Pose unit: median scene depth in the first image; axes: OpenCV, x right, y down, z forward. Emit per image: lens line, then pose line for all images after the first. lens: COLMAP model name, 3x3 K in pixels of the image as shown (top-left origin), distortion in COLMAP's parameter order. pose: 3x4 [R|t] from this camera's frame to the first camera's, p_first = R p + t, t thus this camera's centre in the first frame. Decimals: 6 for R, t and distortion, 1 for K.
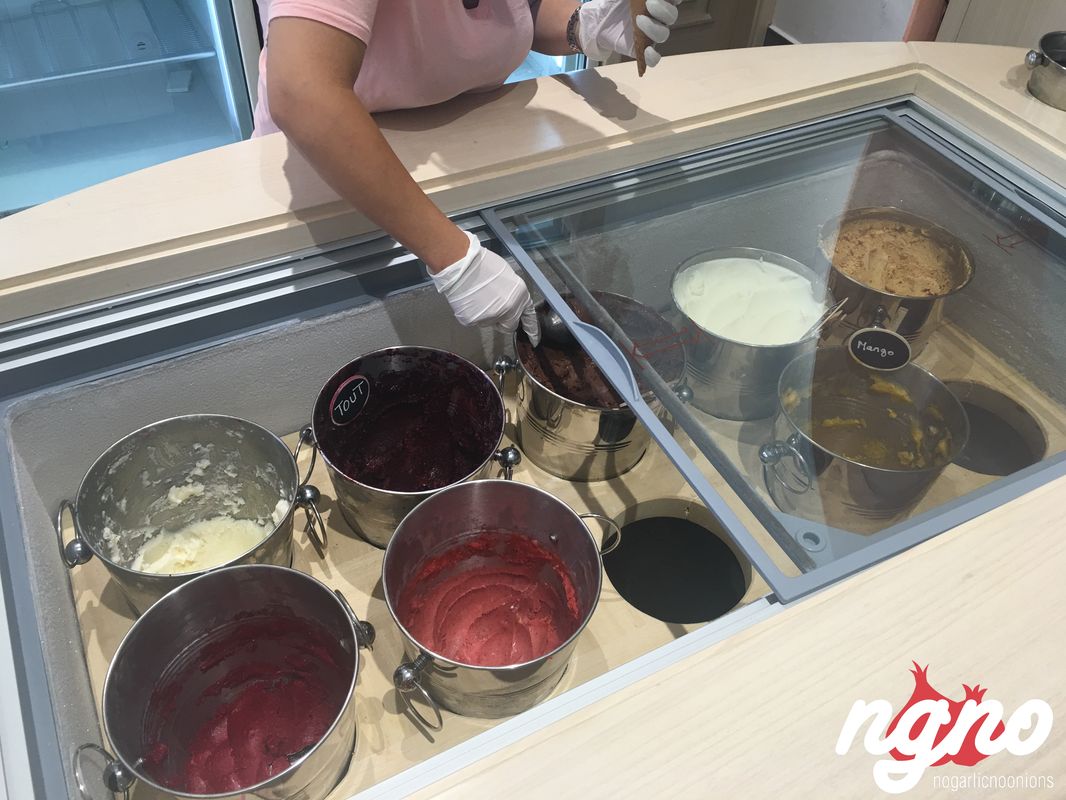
lens RADIAL K [[905.3, 0, 527.0], [0, 905.3, 398.4], [0, 0, 1]] dist [0.067609, -0.059879]
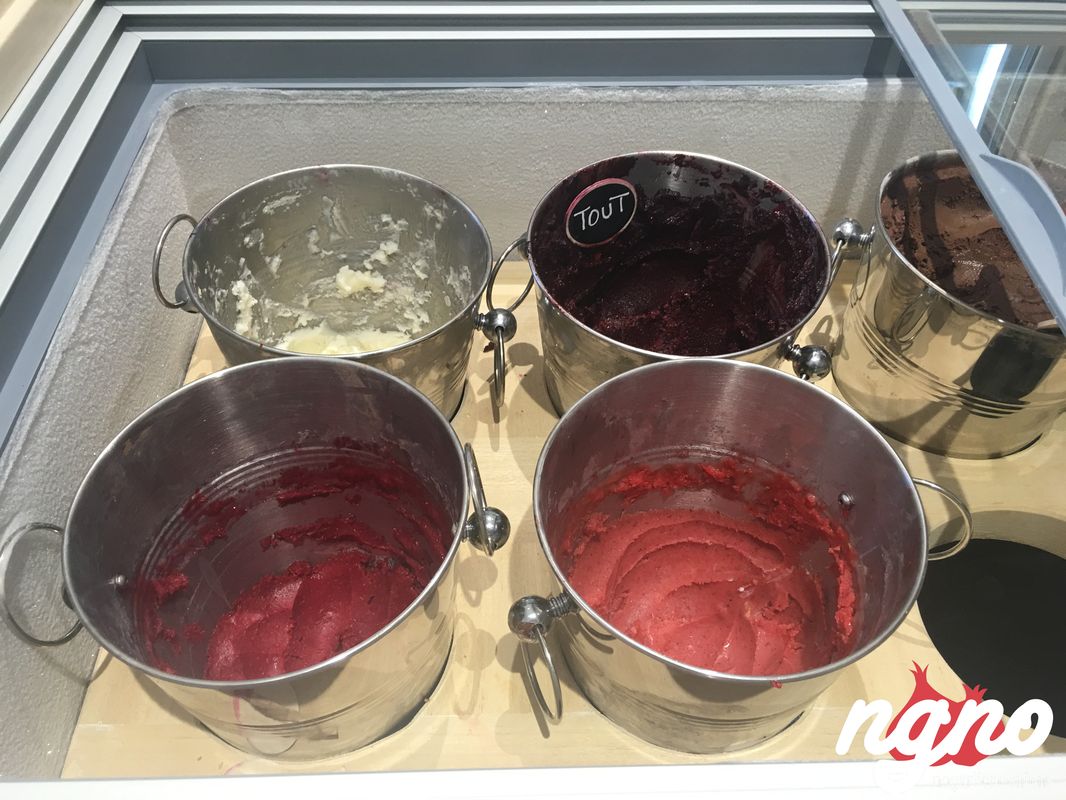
lens RADIAL K [[905.3, 0, 527.0], [0, 905.3, 398.4], [0, 0, 1]] dist [0.067609, -0.059879]
pose [[0.899897, 0.299440, -0.317051, 0.010461], [-0.293332, 0.953586, 0.068044, 0.107246], [0.322711, 0.031768, 0.945964, 0.360417]]
